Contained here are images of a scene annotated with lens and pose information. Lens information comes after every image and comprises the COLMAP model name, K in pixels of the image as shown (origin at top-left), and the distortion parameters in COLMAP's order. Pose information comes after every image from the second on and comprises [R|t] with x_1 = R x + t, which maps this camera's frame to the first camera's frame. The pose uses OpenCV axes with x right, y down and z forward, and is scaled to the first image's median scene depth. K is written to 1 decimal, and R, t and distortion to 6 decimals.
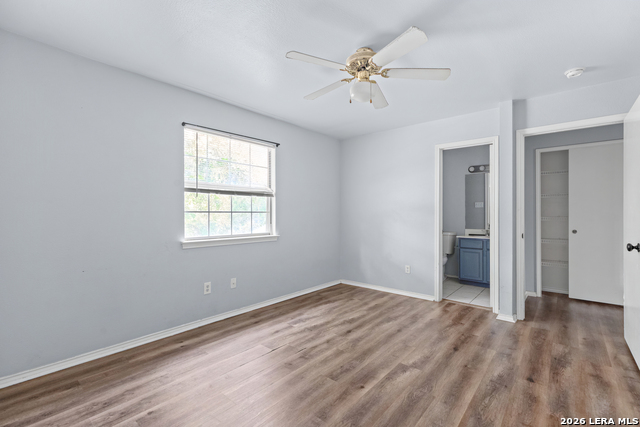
lens RADIAL K [[291.7, 0, 316.2], [0, 291.7, 213.2], [0, 0, 1]] dist [-0.002242, 0.000173]
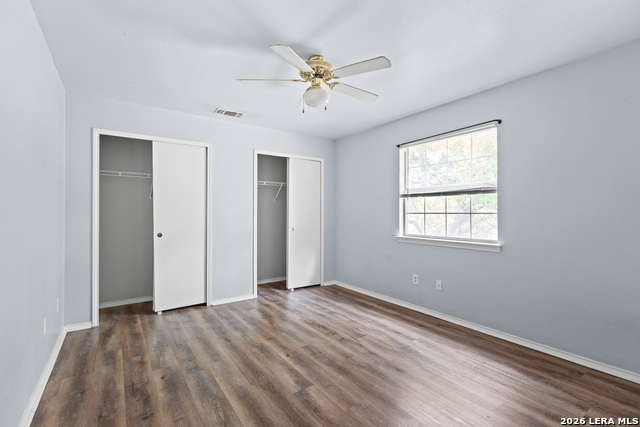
lens RADIAL K [[291.7, 0, 315.2], [0, 291.7, 212.0], [0, 0, 1]] dist [-0.002242, 0.000173]
pose [[-0.257501, -0.003304, -0.966272, 0.899175], [-0.002958, 0.999992, -0.002631, -0.005369], [0.966274, 0.002181, -0.257509, 0.972450]]
